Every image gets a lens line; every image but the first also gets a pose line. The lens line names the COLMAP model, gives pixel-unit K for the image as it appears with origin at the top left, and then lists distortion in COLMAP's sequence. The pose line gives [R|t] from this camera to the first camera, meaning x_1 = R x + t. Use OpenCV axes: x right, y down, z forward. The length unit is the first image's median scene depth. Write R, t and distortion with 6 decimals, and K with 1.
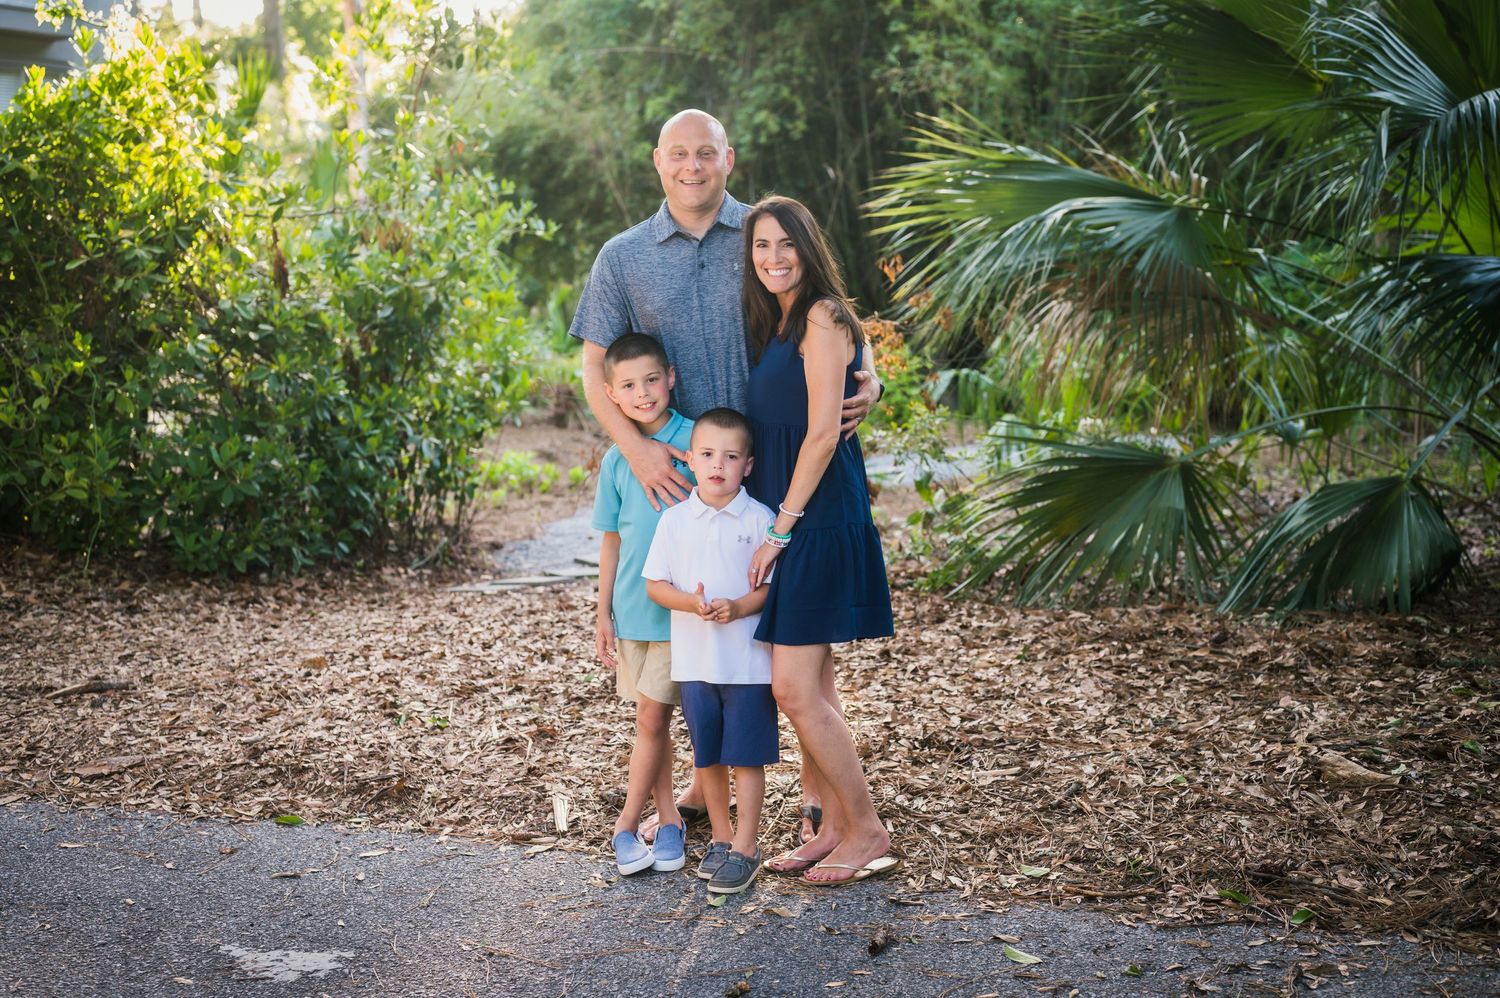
lens RADIAL K [[2195.8, 0, 797.1], [0, 2195.8, 485.1], [0, 0, 1]] dist [0.000314, 0.004390]
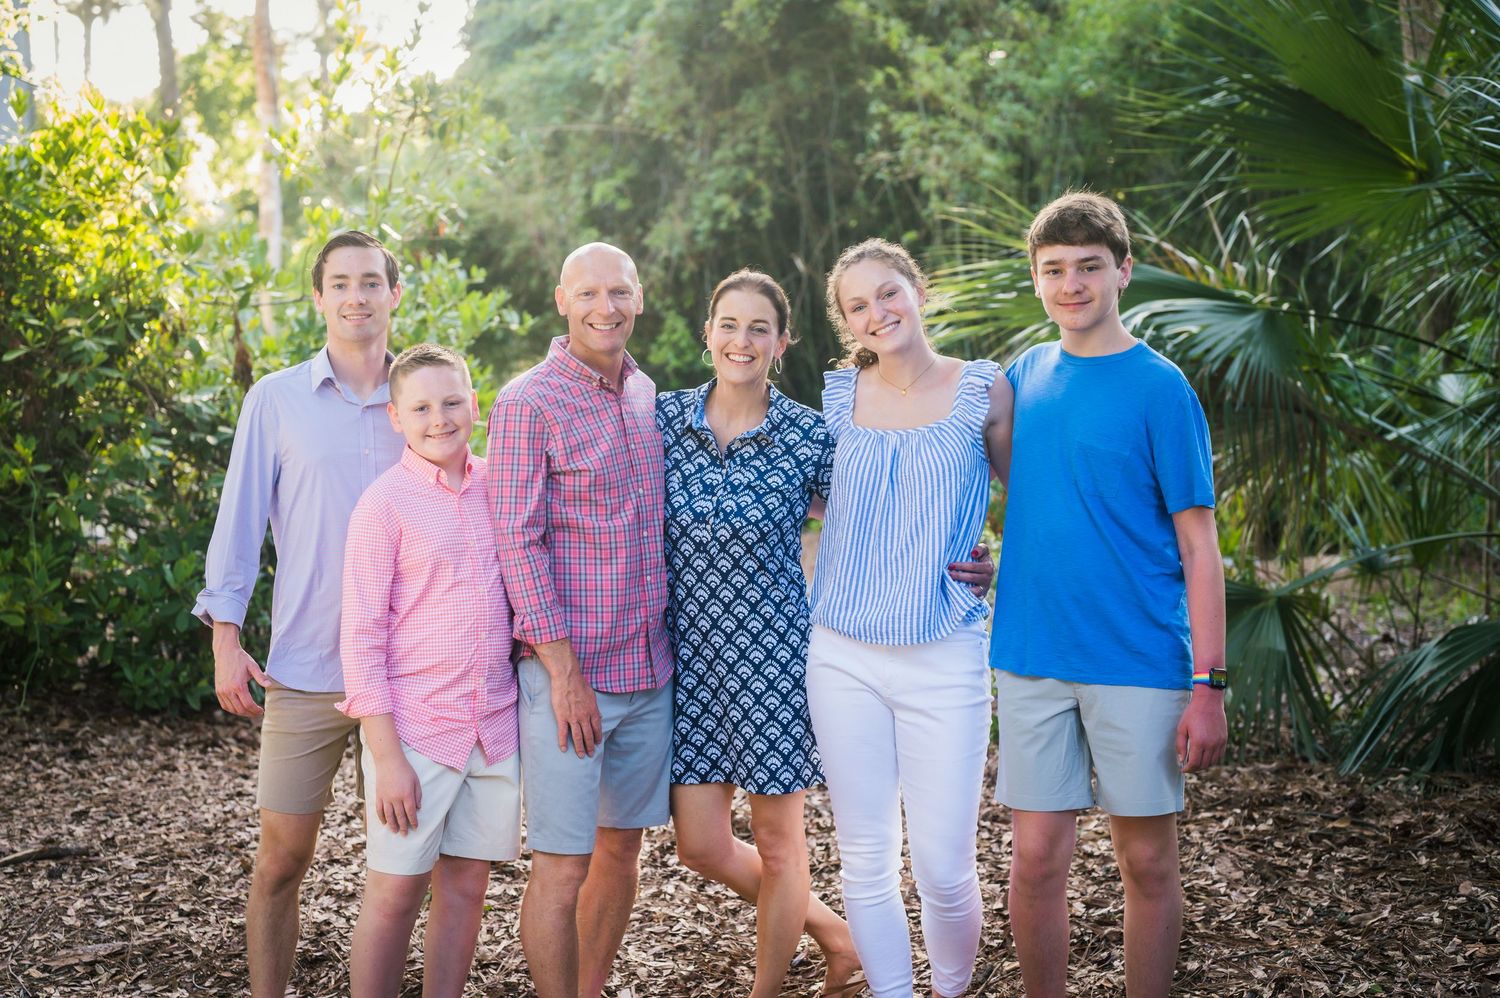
lens RADIAL K [[2337.2, 0, 743.7], [0, 2337.2, 541.1], [0, 0, 1]] dist [0.014345, -0.143687]
pose [[0.999863, 0.010665, 0.012620, -0.065119], [-0.010366, 0.999670, -0.023522, -0.010707], [-0.012867, 0.023388, 0.999644, 0.089145]]
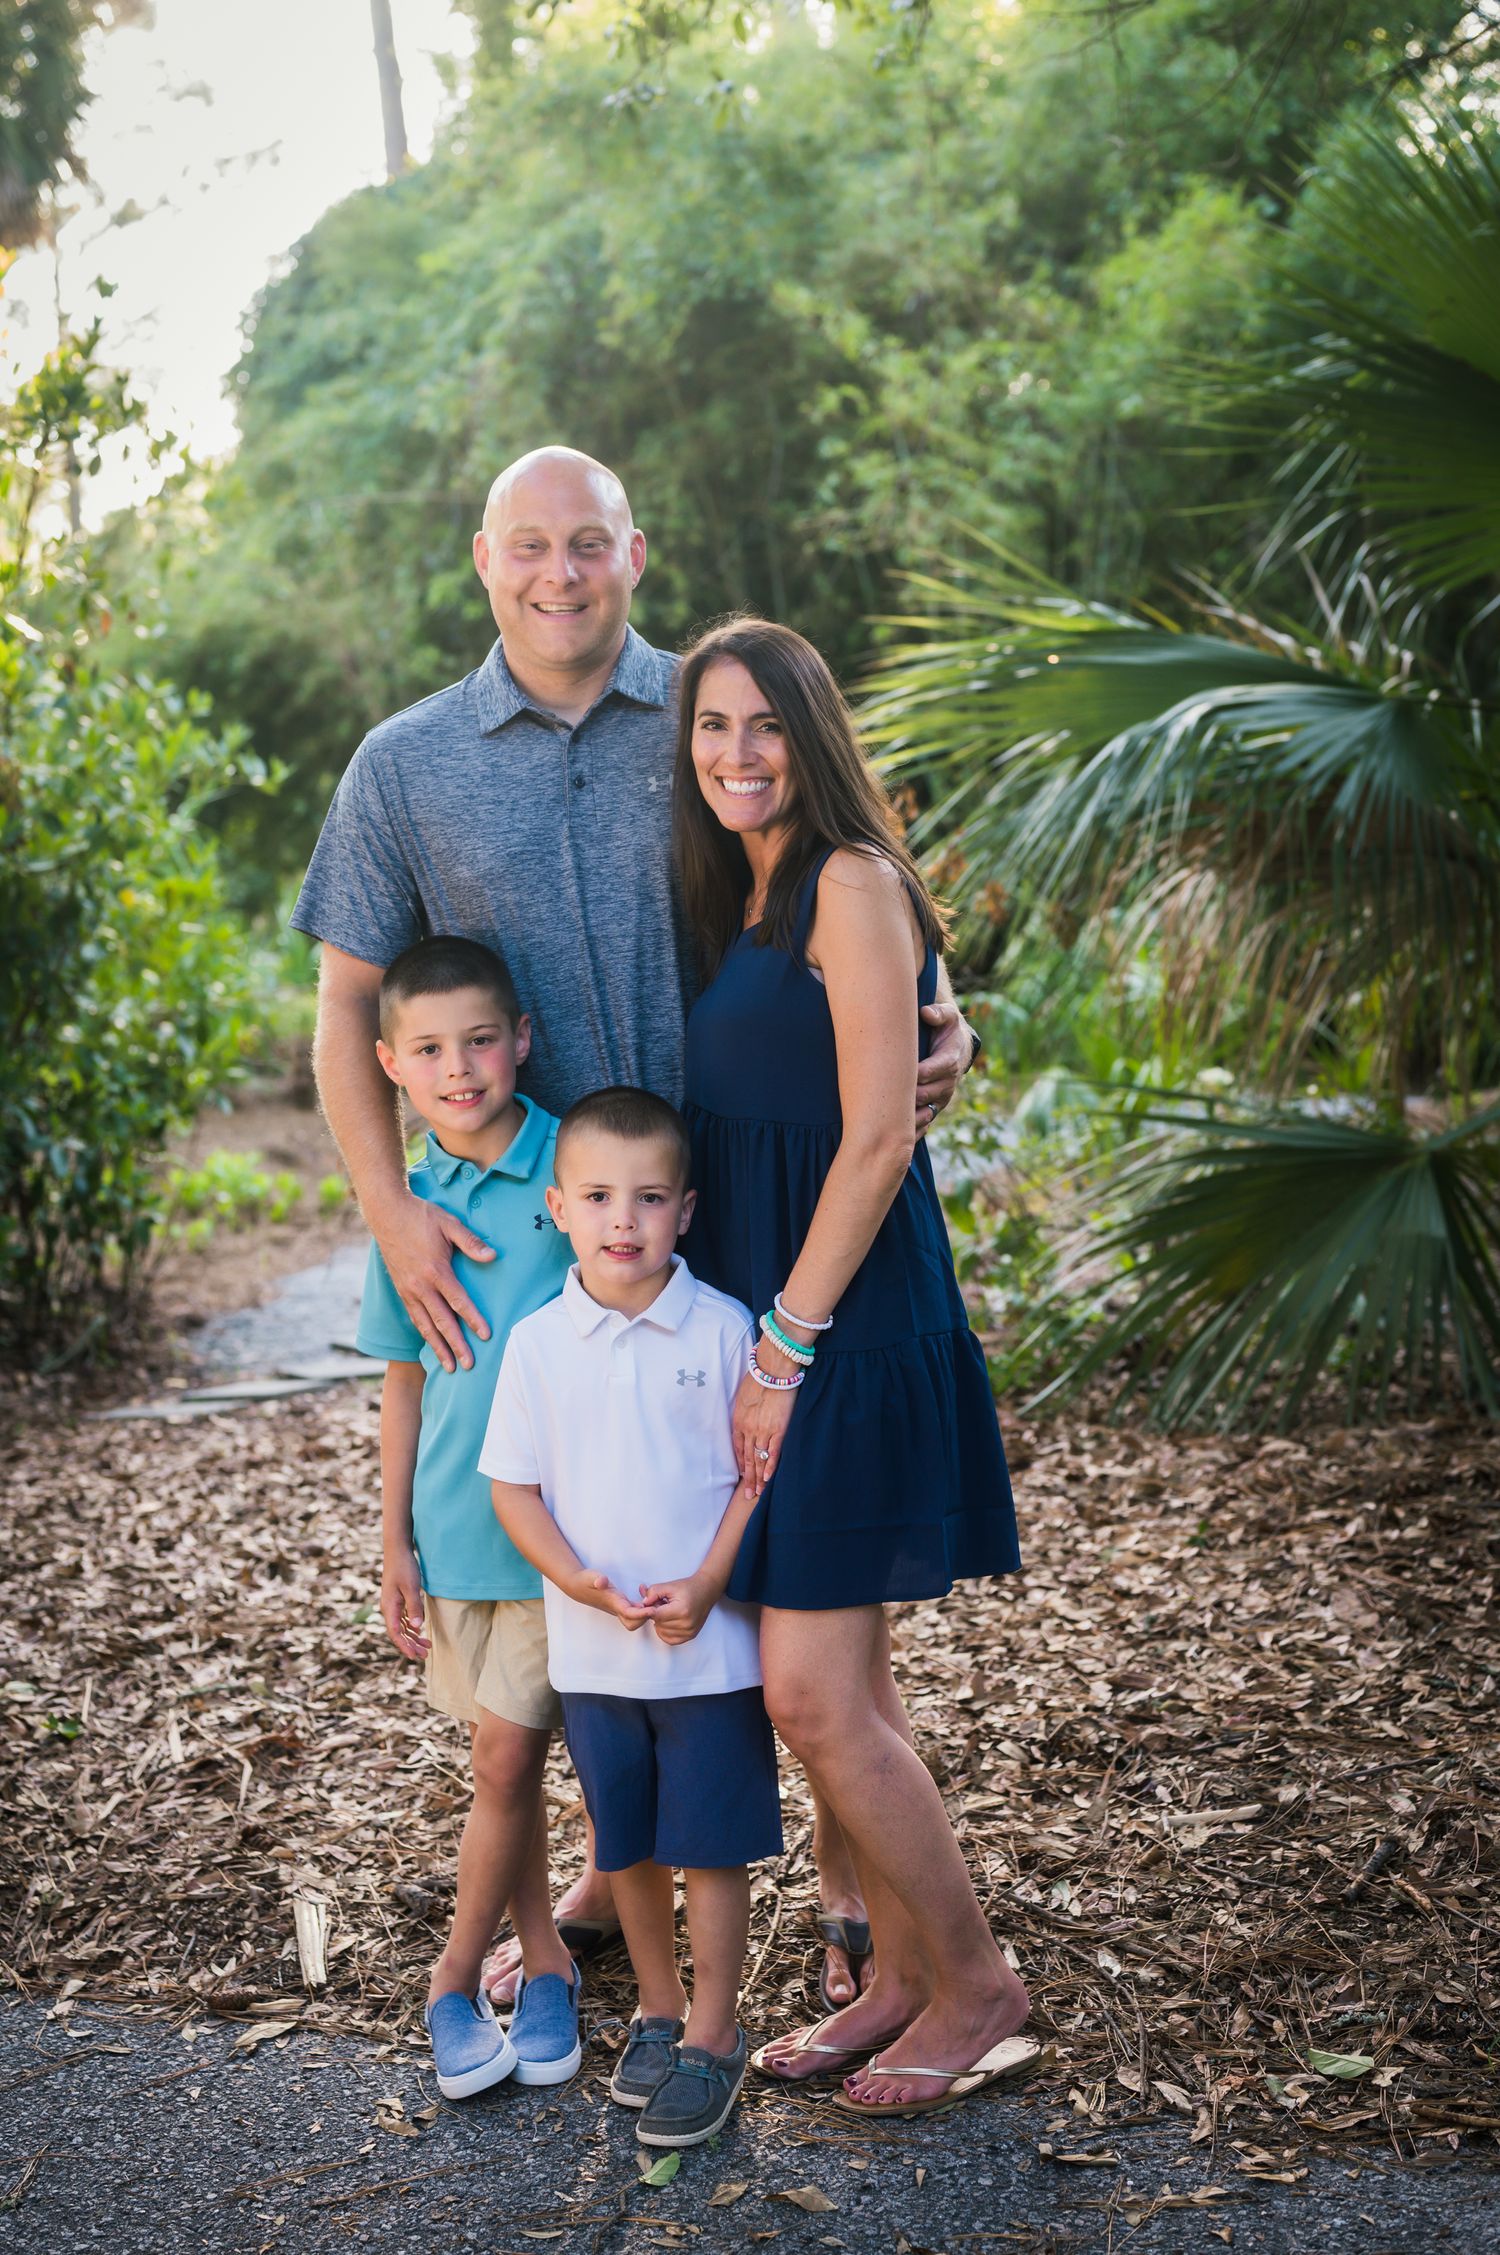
lens RADIAL K [[3301.0, 0, 807.3], [0, 3301.0, 1125.5], [0, 0, 1]] dist [0.000314, 0.004390]
pose [[0.998705, -0.027914, 0.042543, -0.021479], [0.028575, 0.999479, -0.014991, -0.011338], [-0.042102, 0.016187, 0.998982, 0.230926]]
